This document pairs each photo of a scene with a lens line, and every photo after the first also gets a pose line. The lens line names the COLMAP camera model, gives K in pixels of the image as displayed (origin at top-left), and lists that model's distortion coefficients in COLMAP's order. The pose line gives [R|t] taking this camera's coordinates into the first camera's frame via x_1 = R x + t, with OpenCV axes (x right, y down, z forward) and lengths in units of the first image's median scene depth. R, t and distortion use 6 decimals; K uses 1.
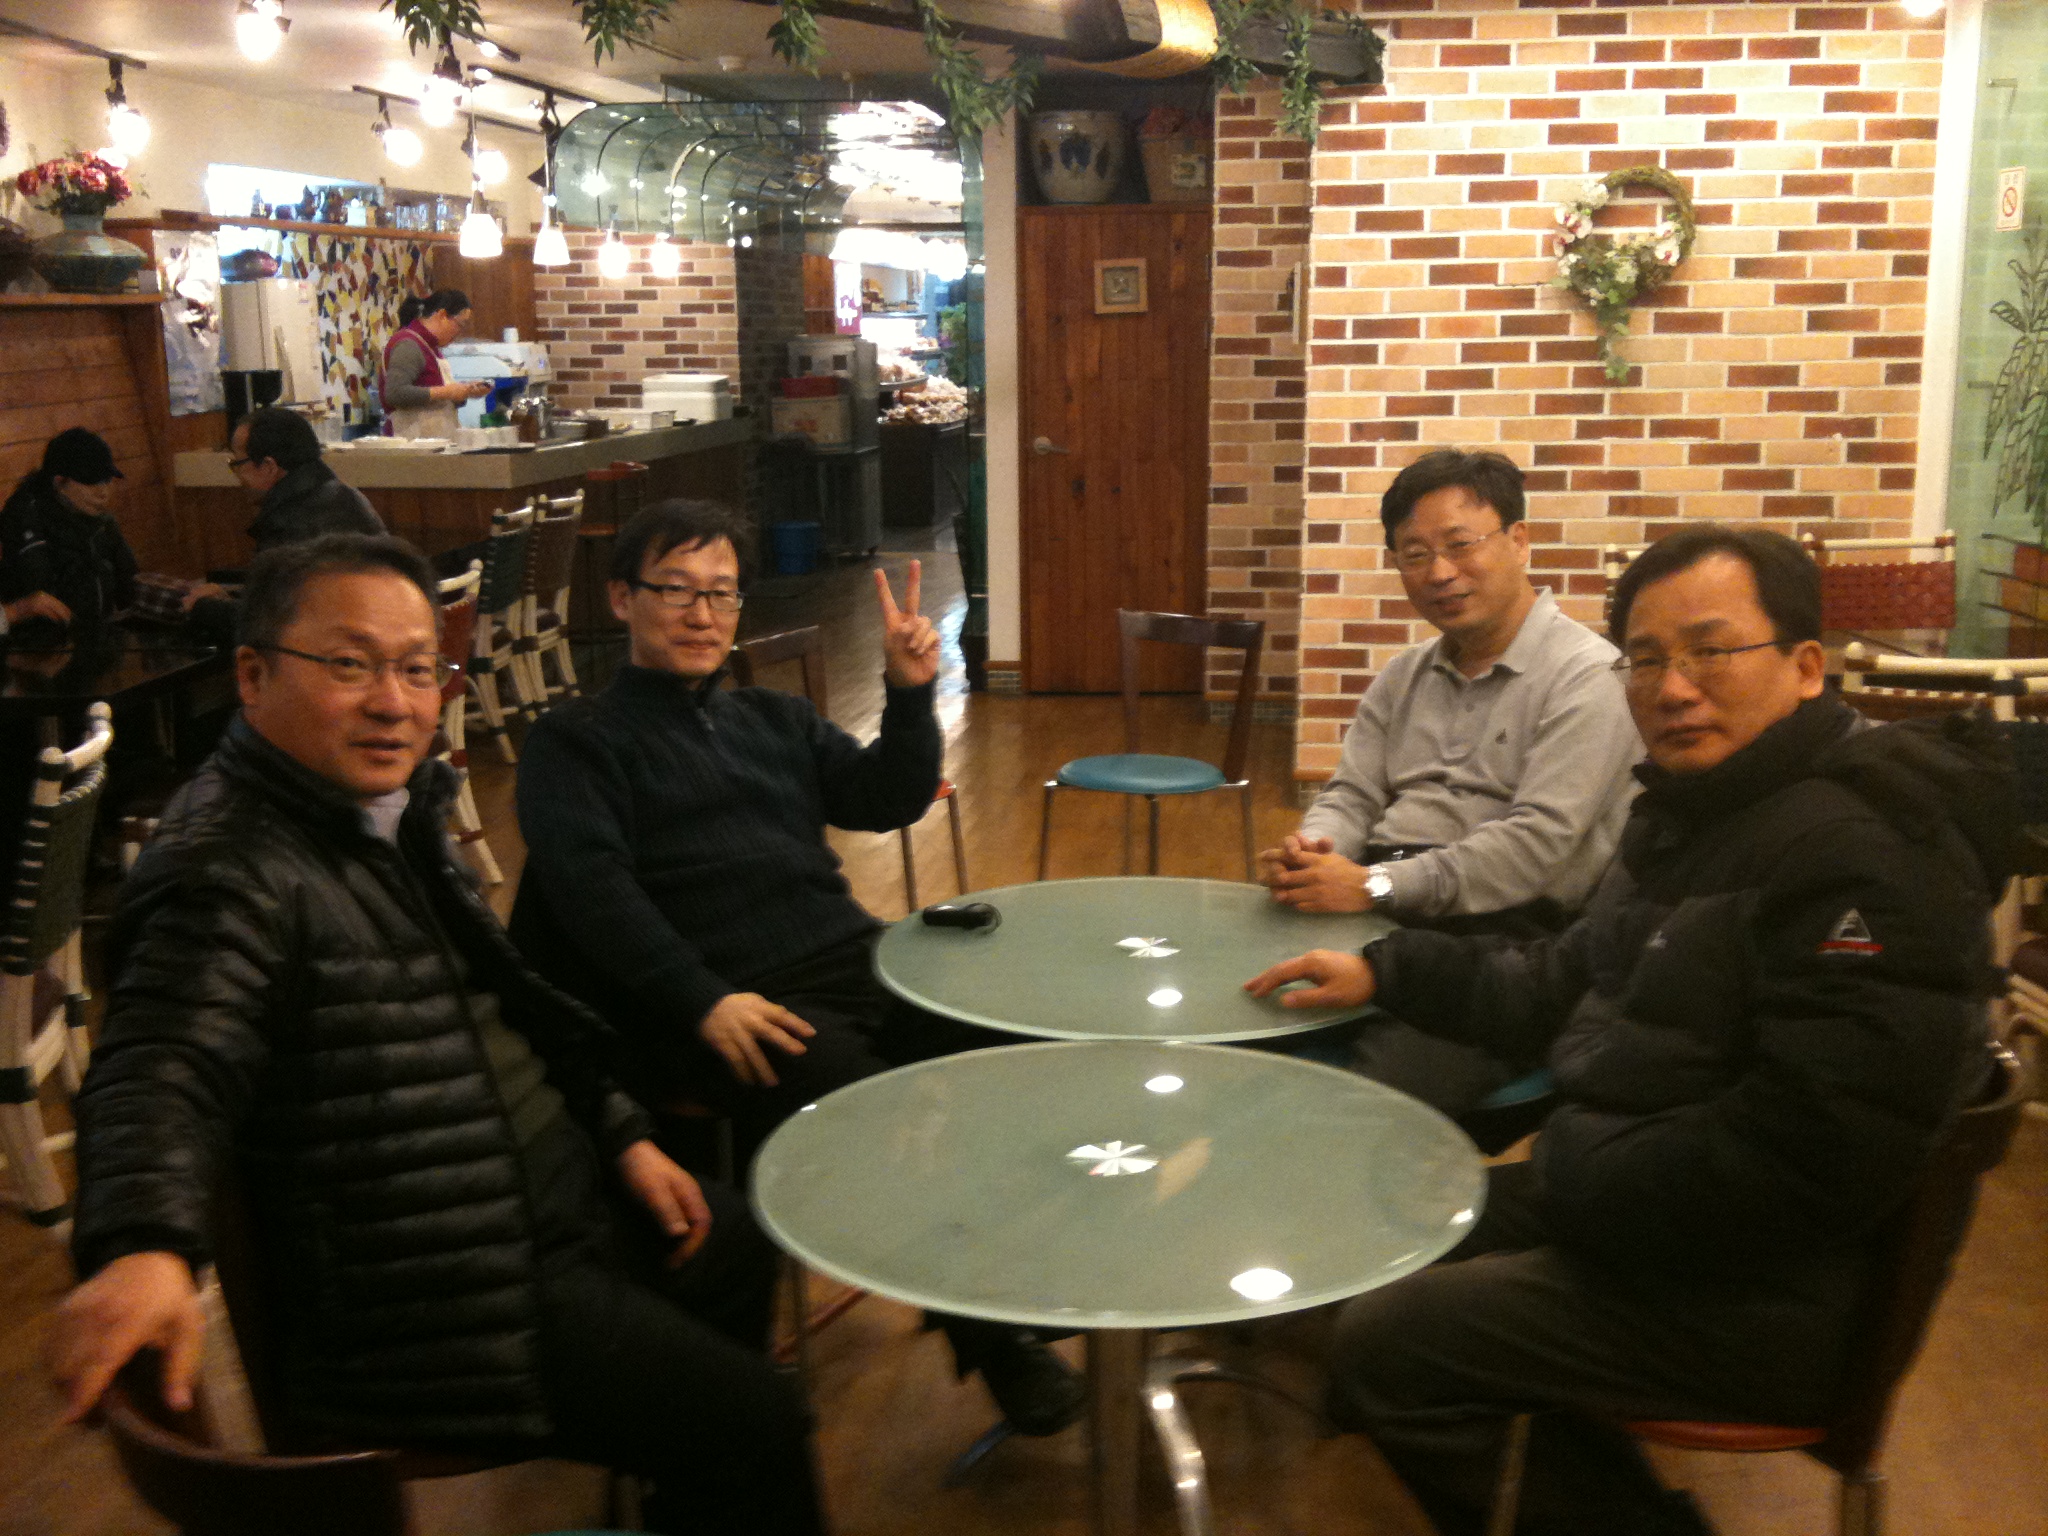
lens RADIAL K [[2211.7, 0, 932.2], [0, 2211.7, 763.6], [0, 0, 1]] dist [0.077610, -0.272741]
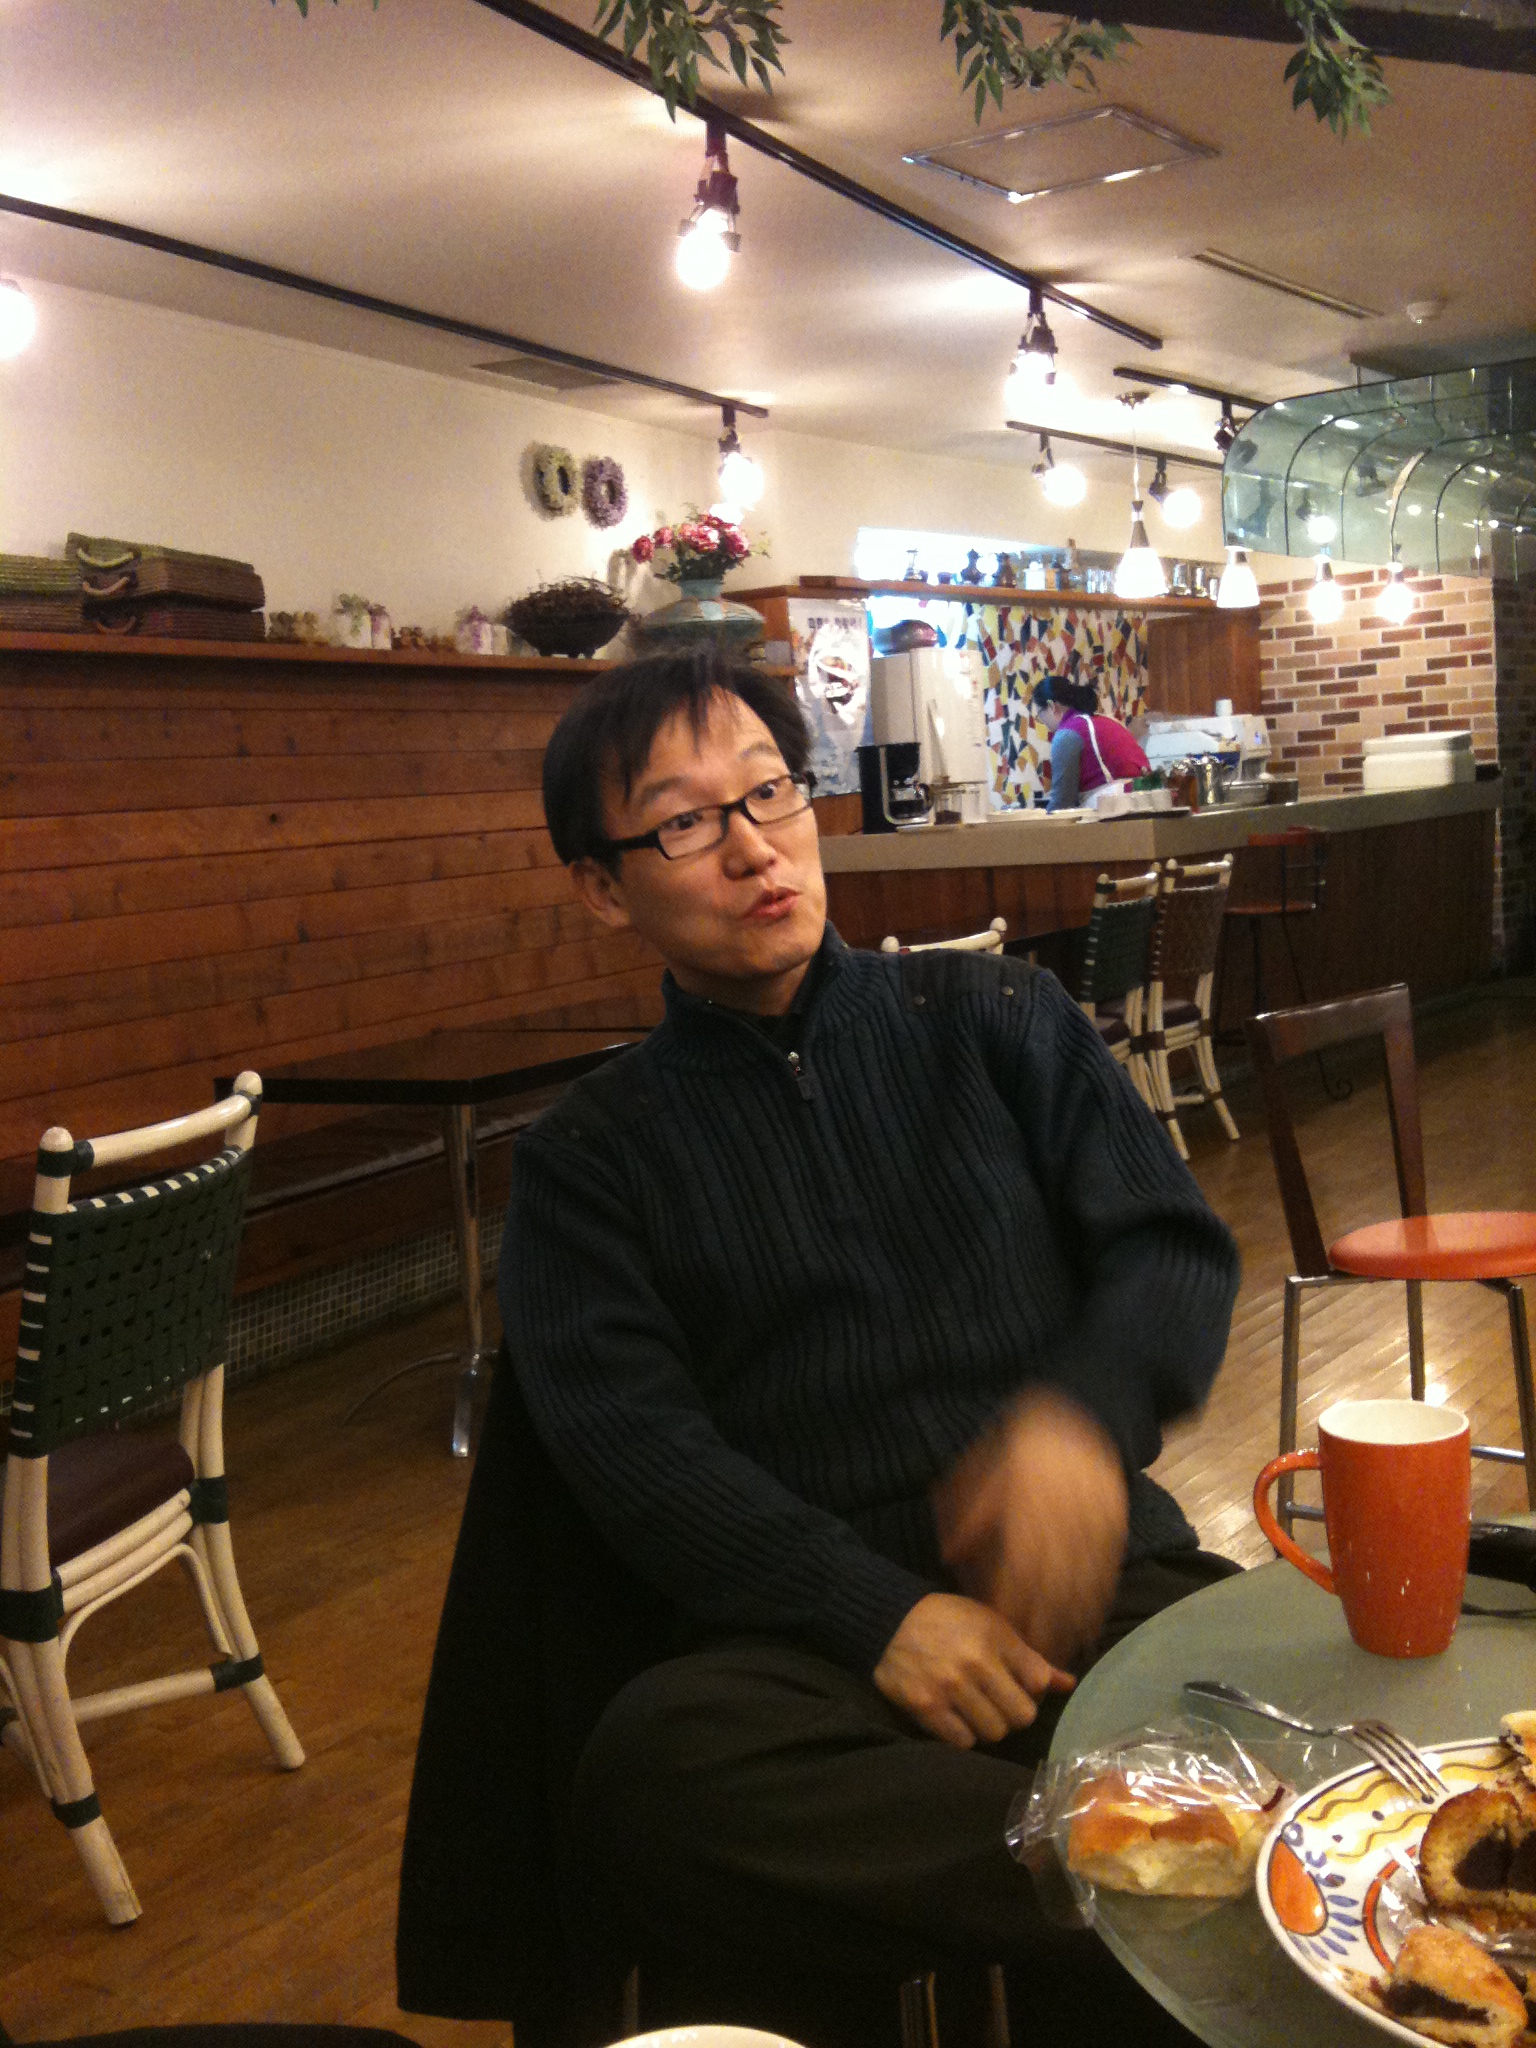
lens RADIAL K [[2062.3, 0, 808.7], [0, 2062.3, 1071.1], [0, 0, 1]] dist [0.099621, -0.291957]
pose [[0.893538, 0.006572, -0.448939, 0.051030], [-0.032636, 0.998199, -0.050343, -0.000006], [0.447800, 0.059635, 0.892143, 0.272923]]
